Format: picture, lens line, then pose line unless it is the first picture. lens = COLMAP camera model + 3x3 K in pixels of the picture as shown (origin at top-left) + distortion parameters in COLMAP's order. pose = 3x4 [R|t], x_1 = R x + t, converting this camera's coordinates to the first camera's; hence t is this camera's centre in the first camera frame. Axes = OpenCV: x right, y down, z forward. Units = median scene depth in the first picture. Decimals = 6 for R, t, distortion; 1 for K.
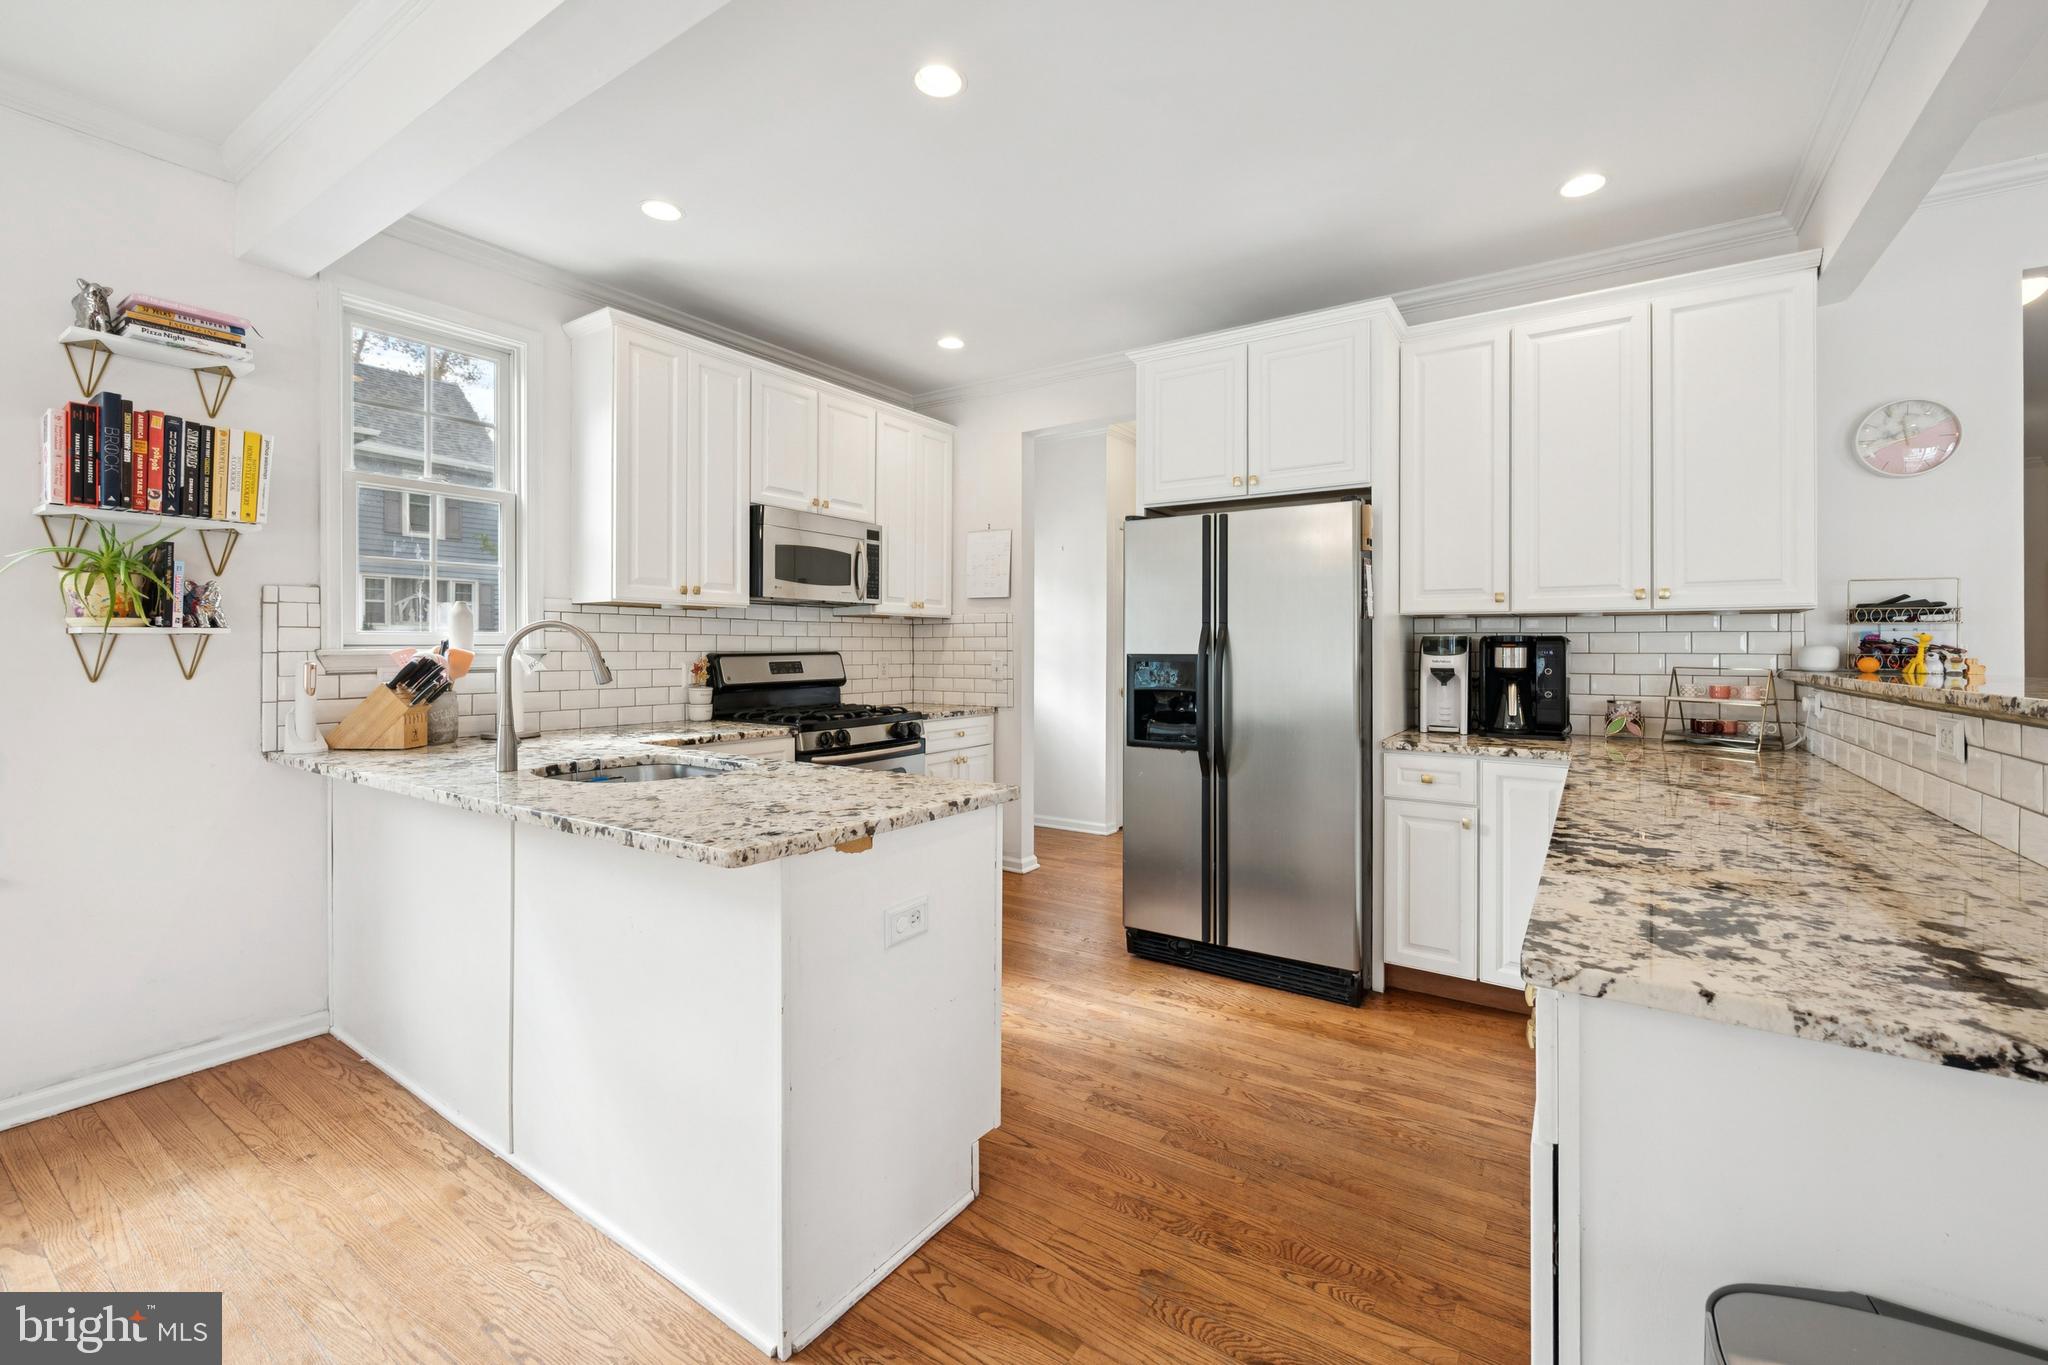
lens RADIAL K [[851.1, 0, 1052.1], [0, 851.1, 648.8], [0, 0, 1]] dist [0.000341, 0.000008]
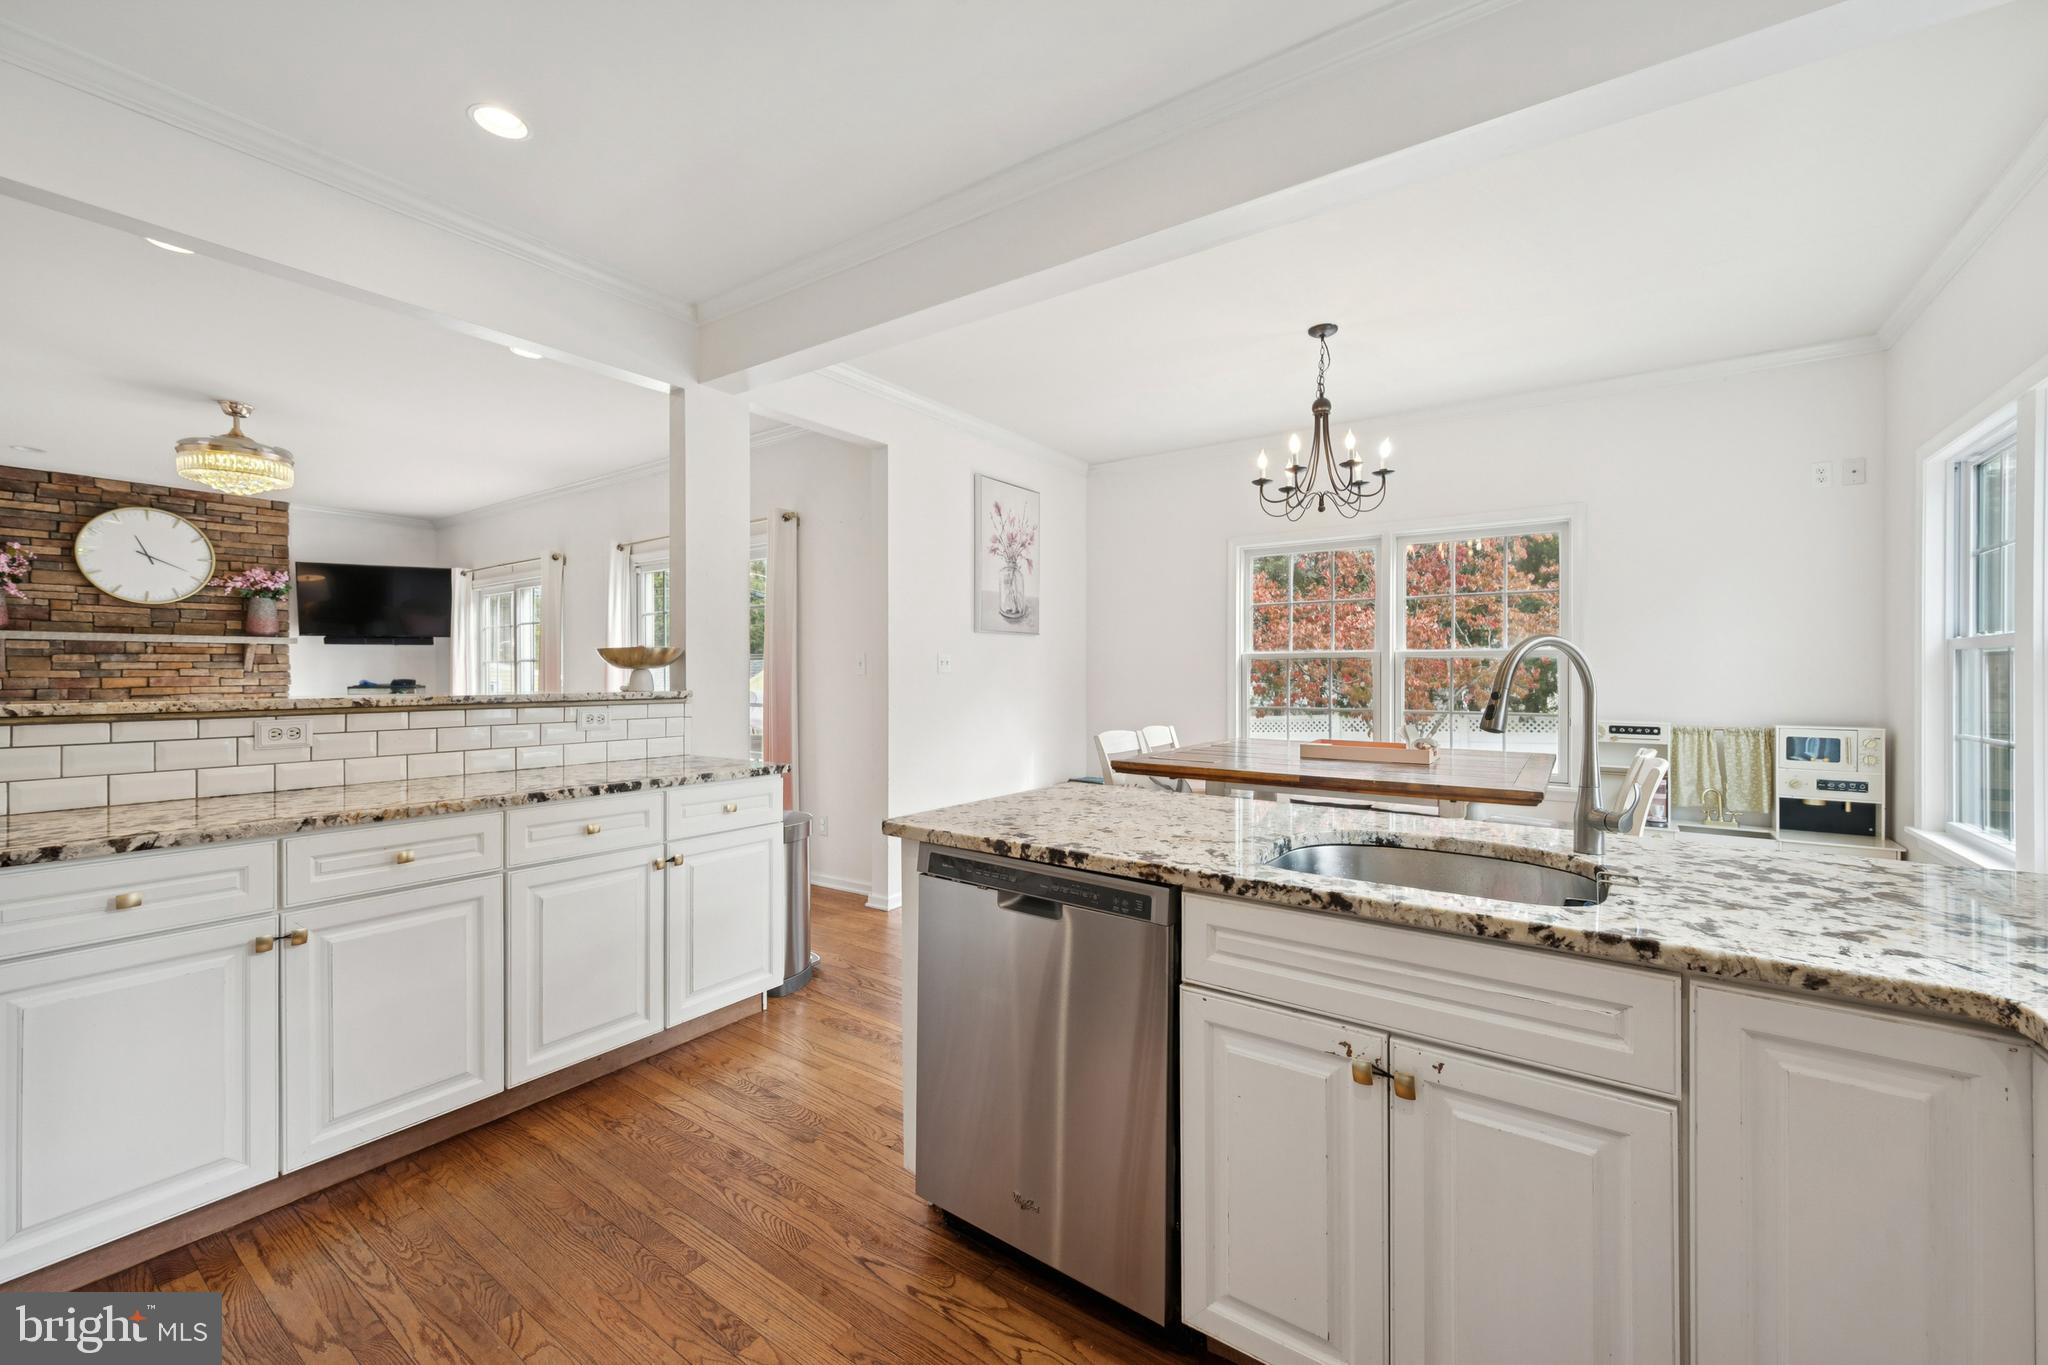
lens RADIAL K [[812.4, 0, 1020.6], [0, 812.4, 672.9], [0, 0, 1]] dist [-0.000807, 0.000040]
pose [[-0.998951, -0.000377, 0.045785, -0.197642], [-0.000488, 0.999997, -0.002418, -0.001376], [-0.045784, -0.002437, -0.998948, 1.611517]]
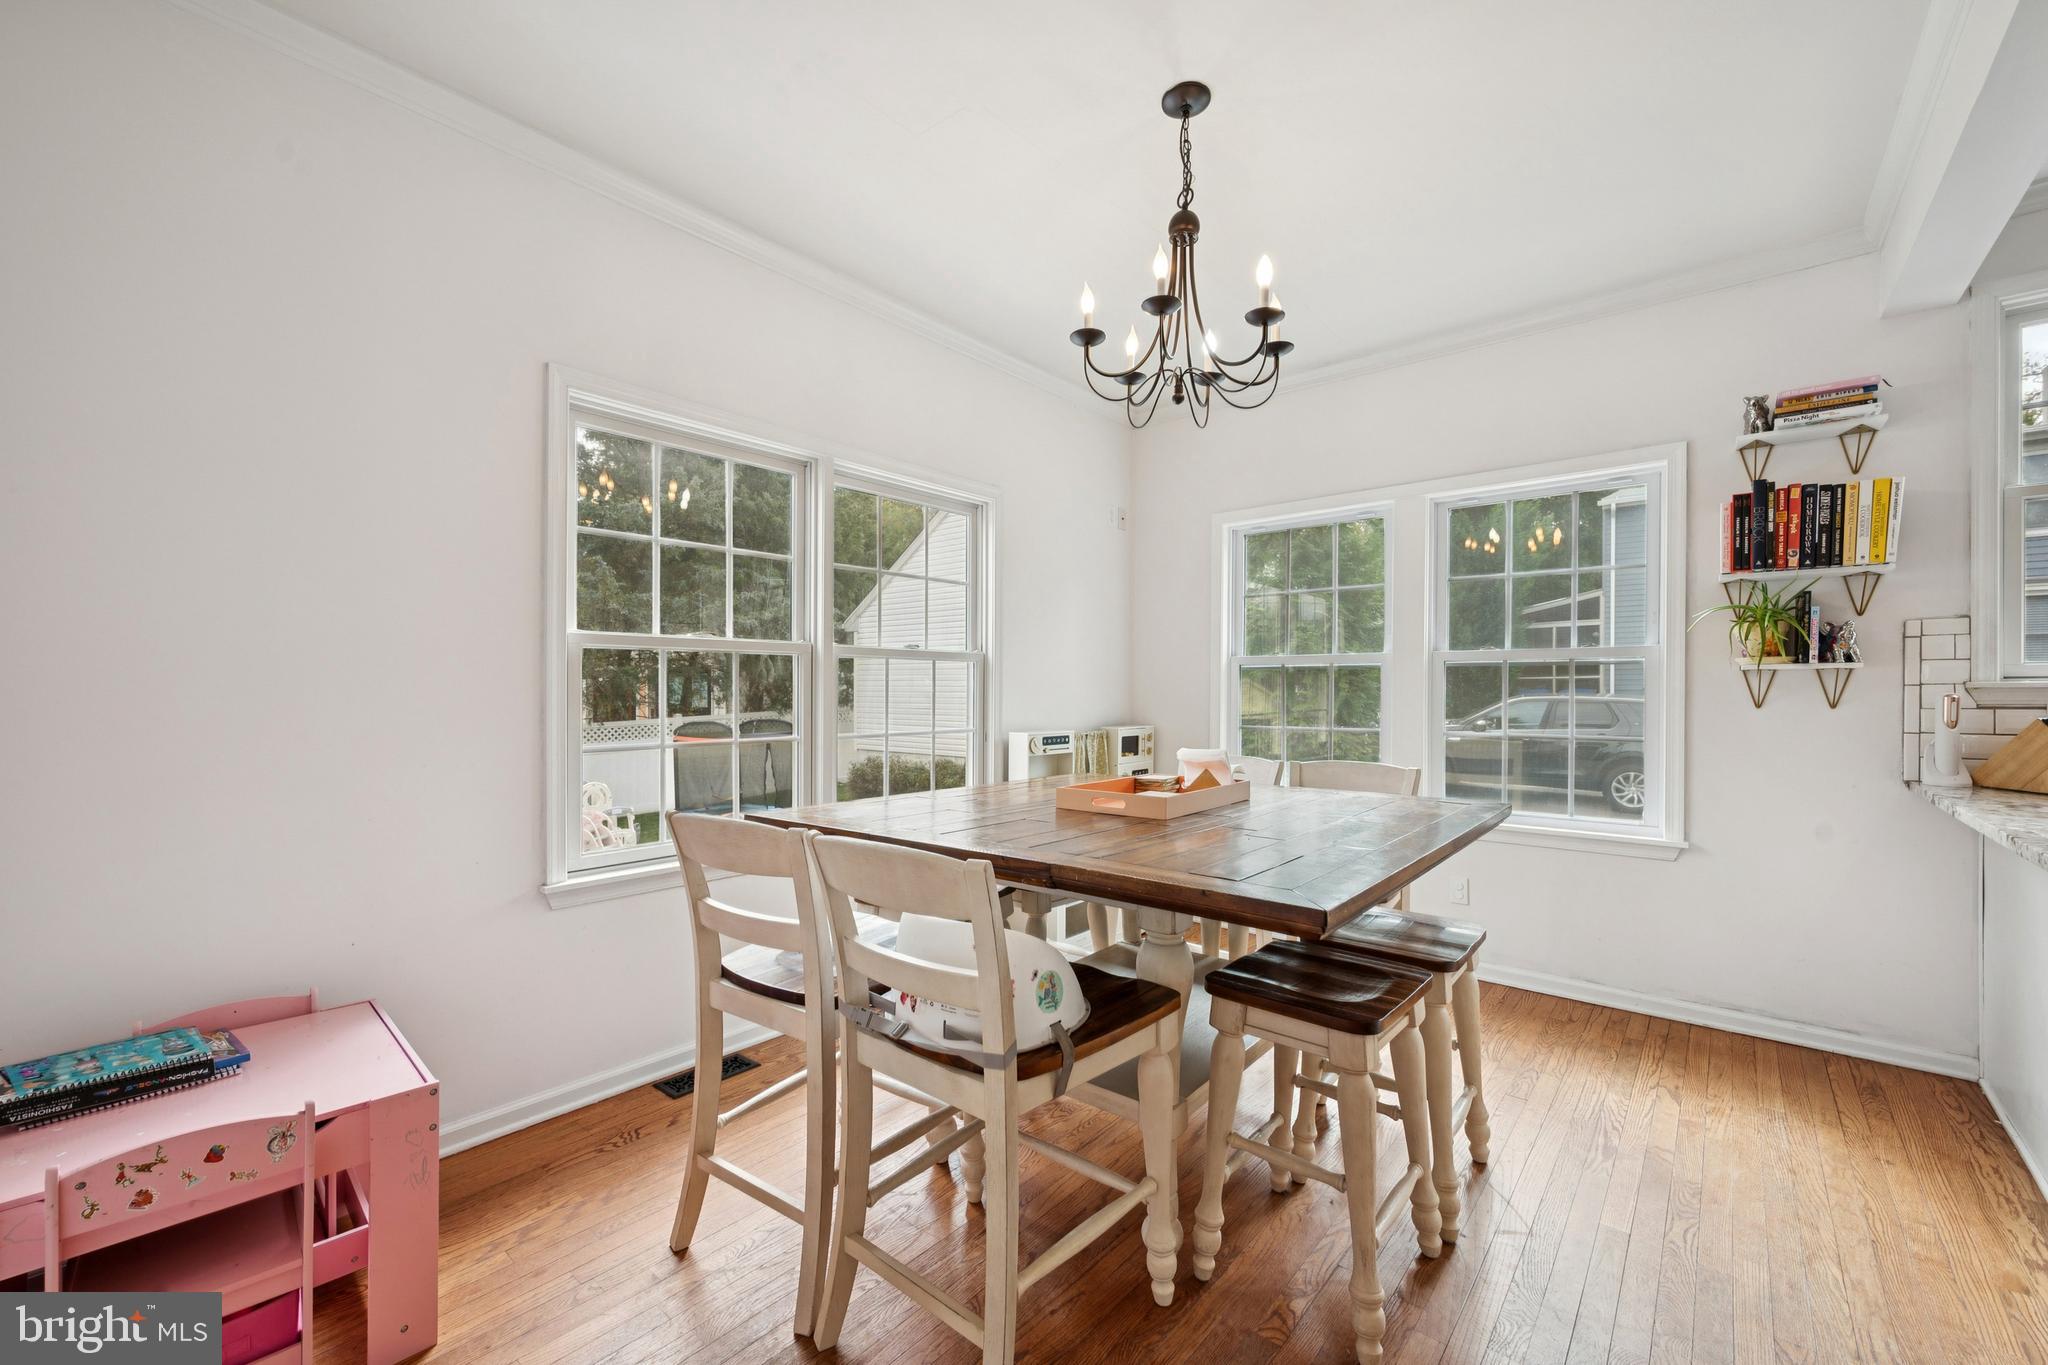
lens RADIAL K [[825.2, 0, 1017.9], [0, 825.2, 694.5], [0, 0, 1]] dist [-0.000290, 0.000034]
pose [[-0.130356, 0.003887, -0.991460, 0.239207], [-0.000901, 0.999991, 0.004039, 0.014288], [0.991467, 0.001420, -0.130352, 0.060336]]
